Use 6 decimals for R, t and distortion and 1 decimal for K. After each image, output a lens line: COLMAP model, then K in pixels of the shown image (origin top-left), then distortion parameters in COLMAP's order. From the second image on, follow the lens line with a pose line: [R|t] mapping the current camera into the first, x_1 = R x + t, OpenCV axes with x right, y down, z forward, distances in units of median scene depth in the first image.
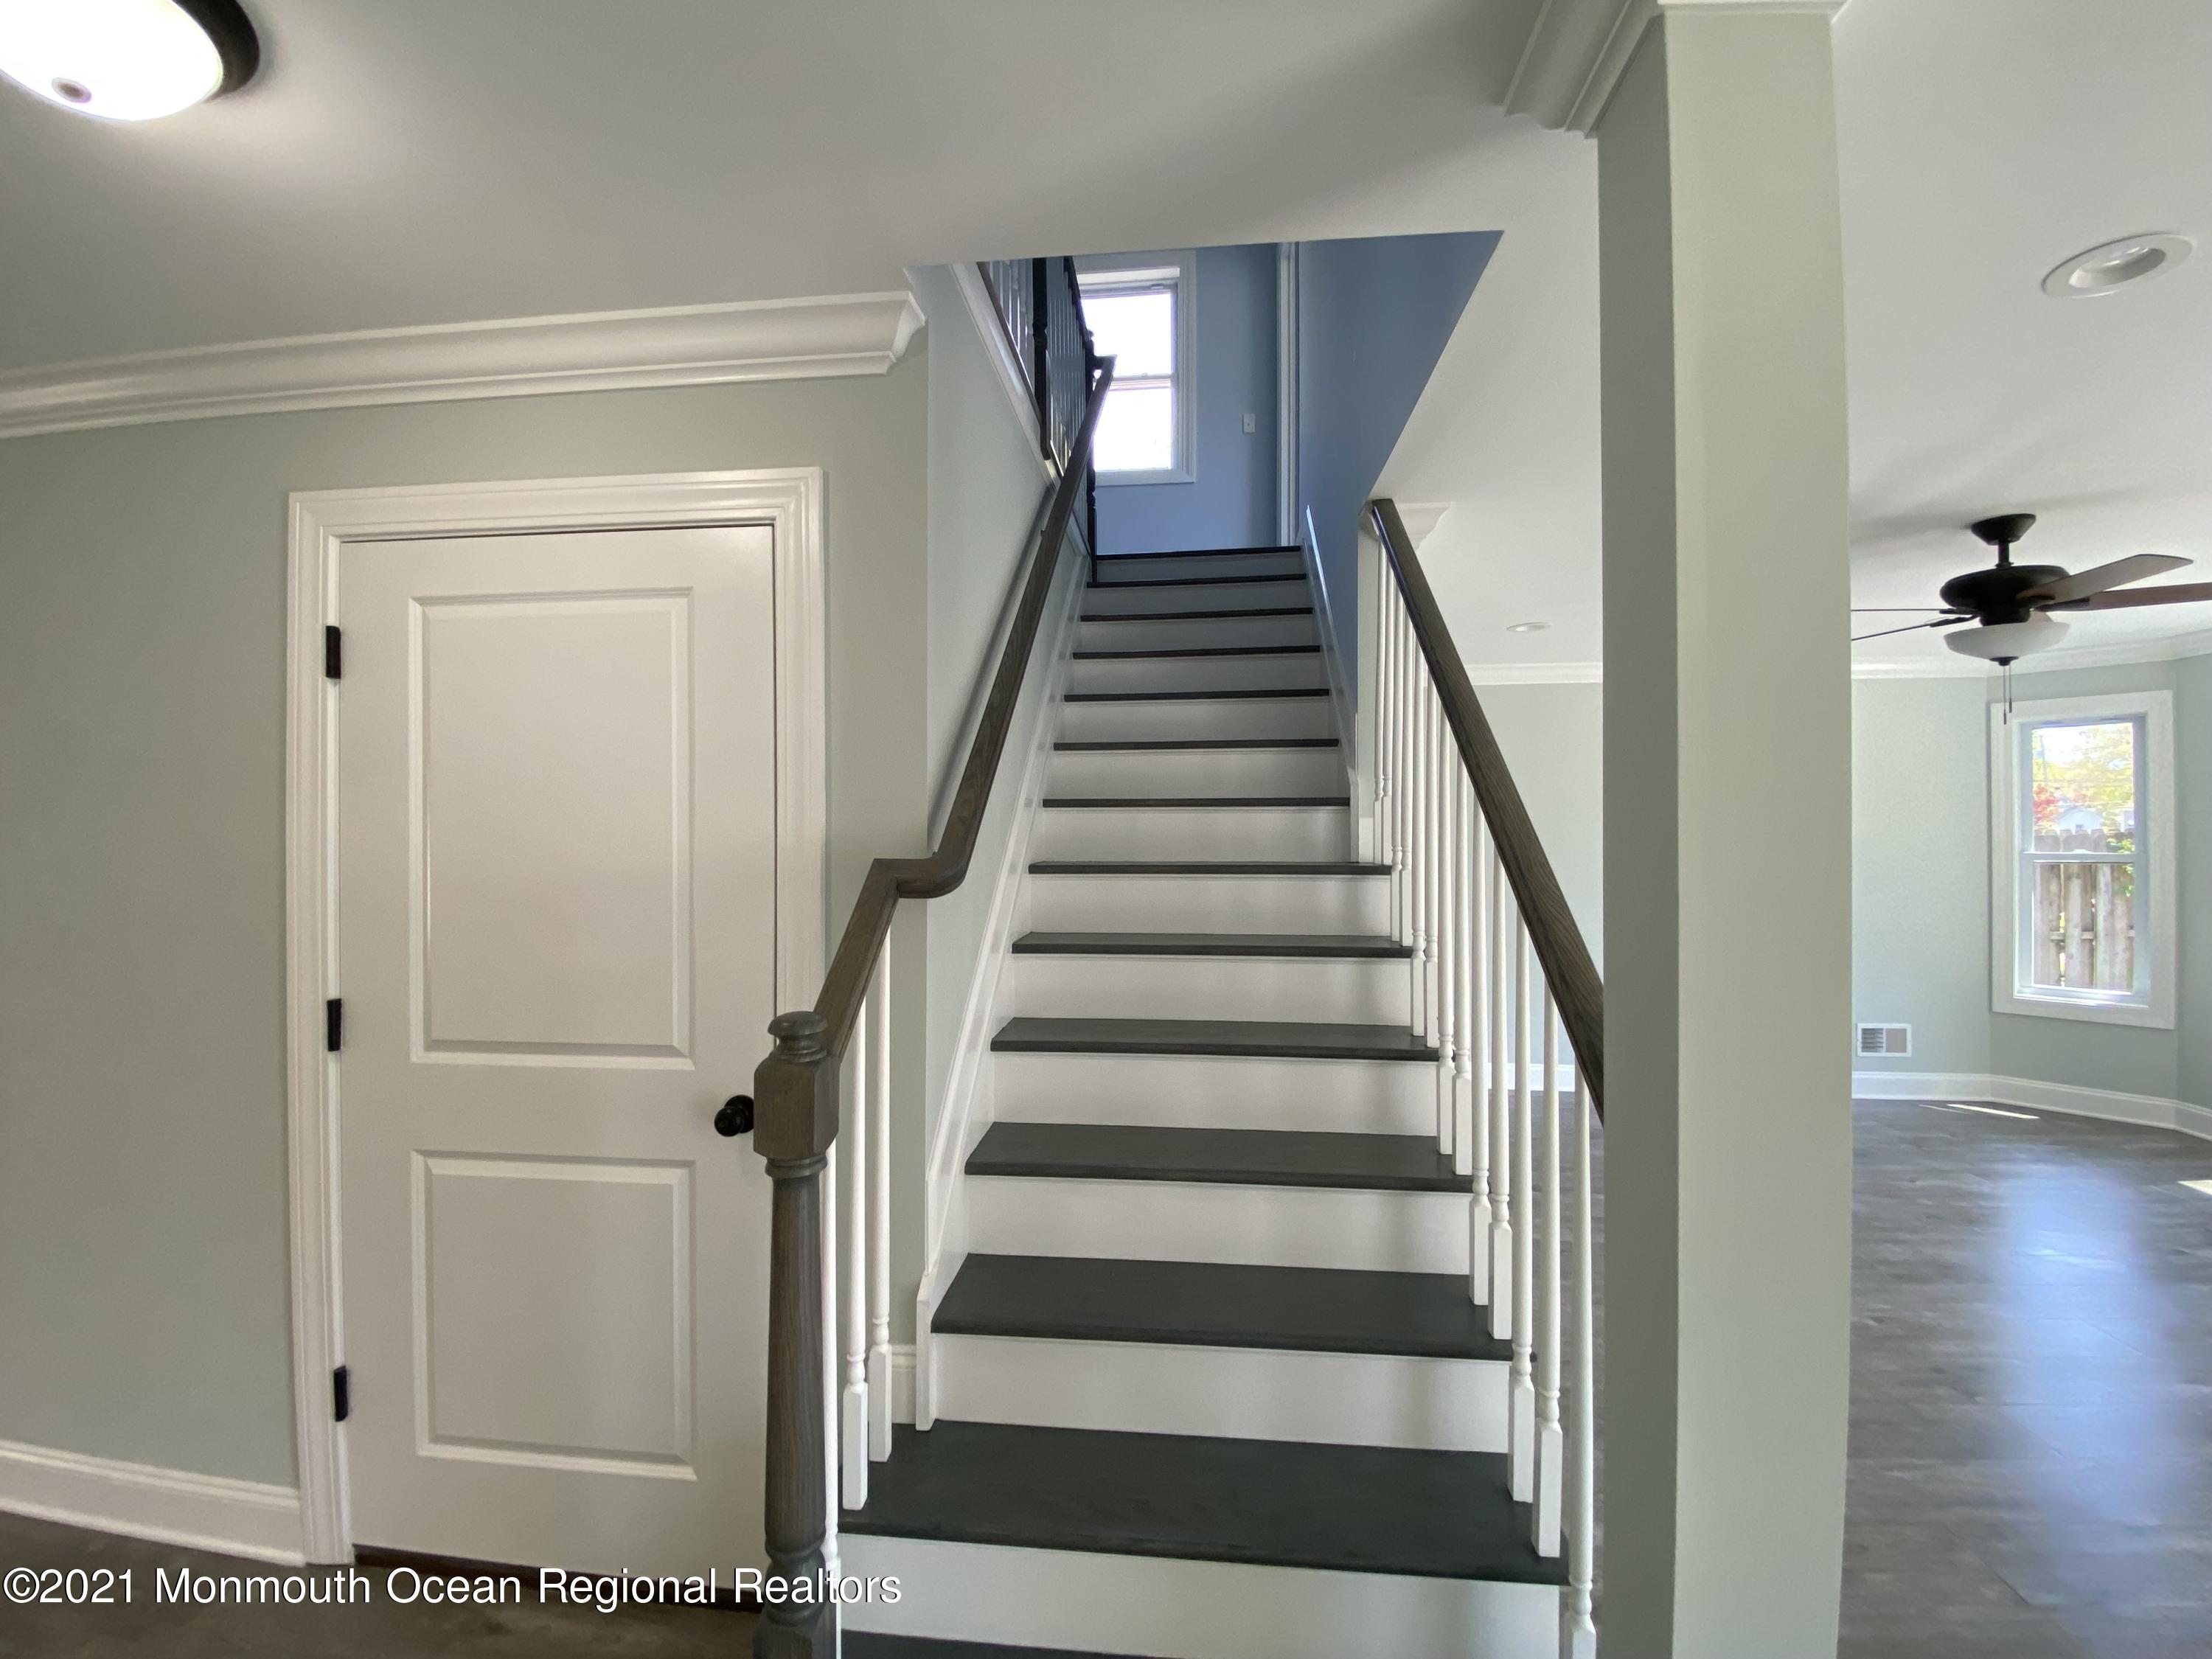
lens RADIAL K [[888.6, 0, 1100.9], [0, 888.6, 829.9], [0, 0, 1]] dist [-0.000949, -0.007039]
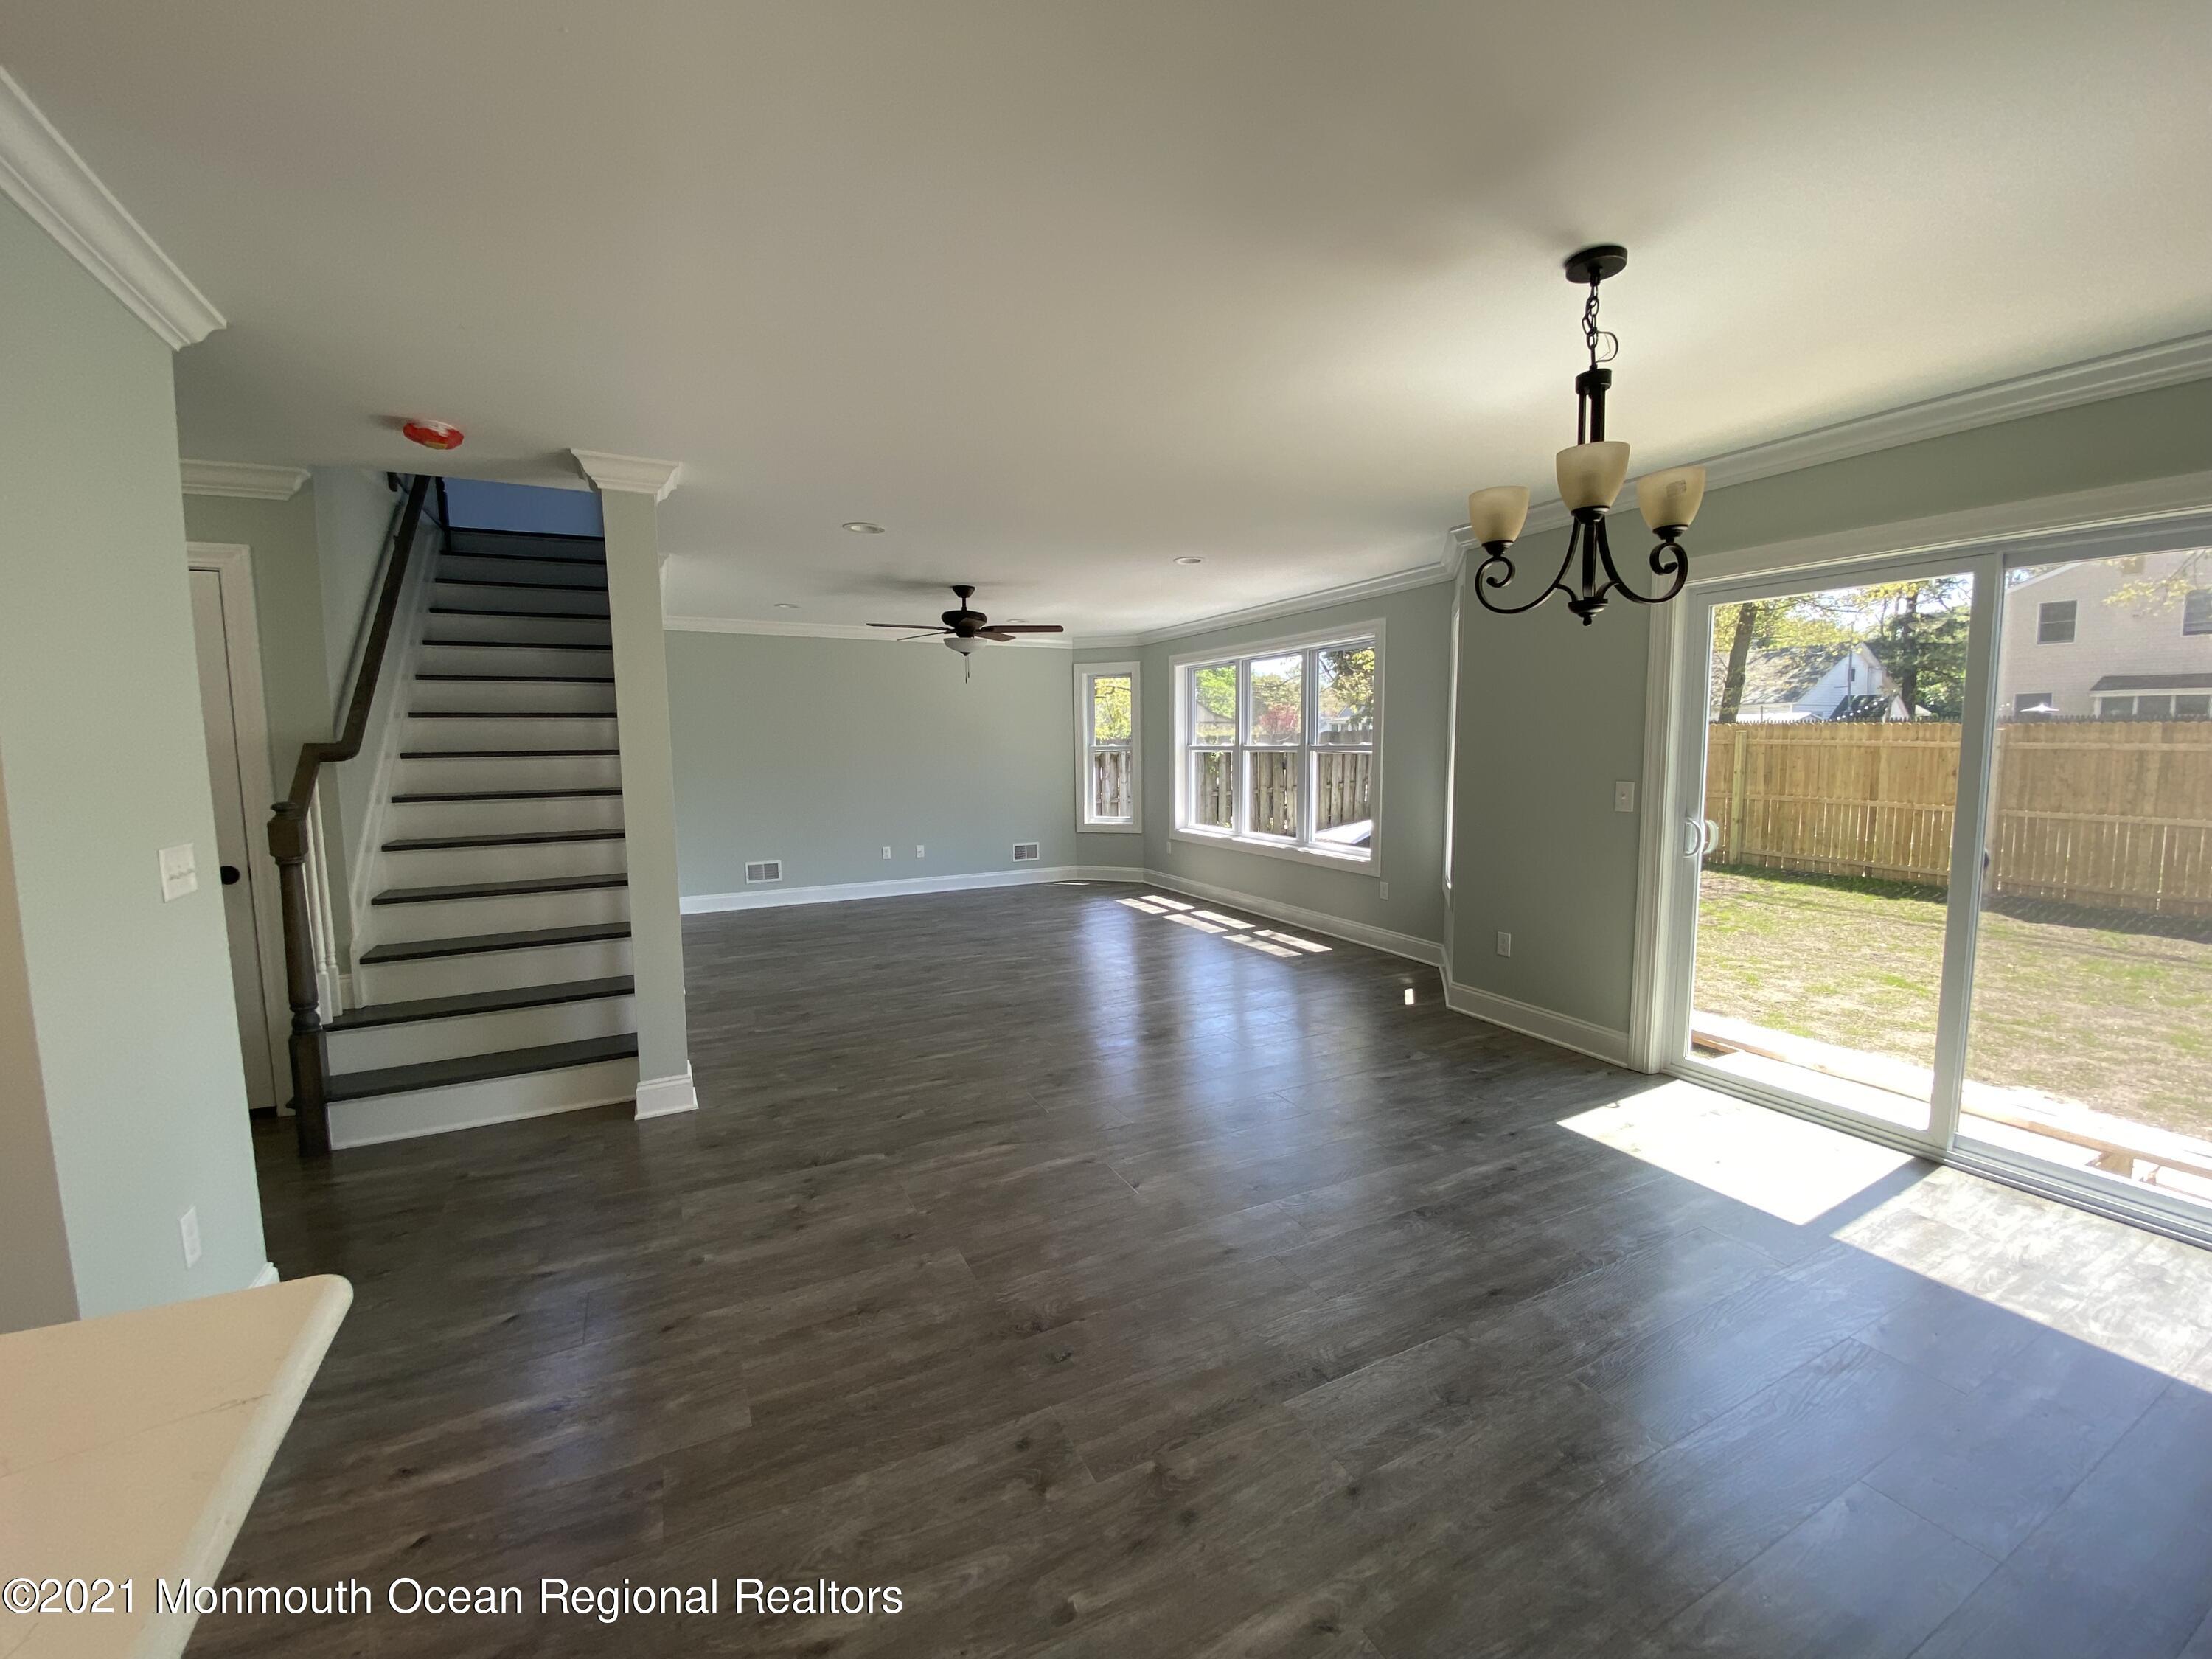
lens RADIAL K [[888.6, 0, 1121.7], [0, 888.6, 837.3], [0, 0, 1]] dist [-0.000949, -0.007039]
pose [[0.831452, -0.061283, 0.552207, 0.107380], [-0.002655, 0.993448, 0.114250, 0.006514], [-0.555591, -0.096460, 0.825842, -1.060315]]
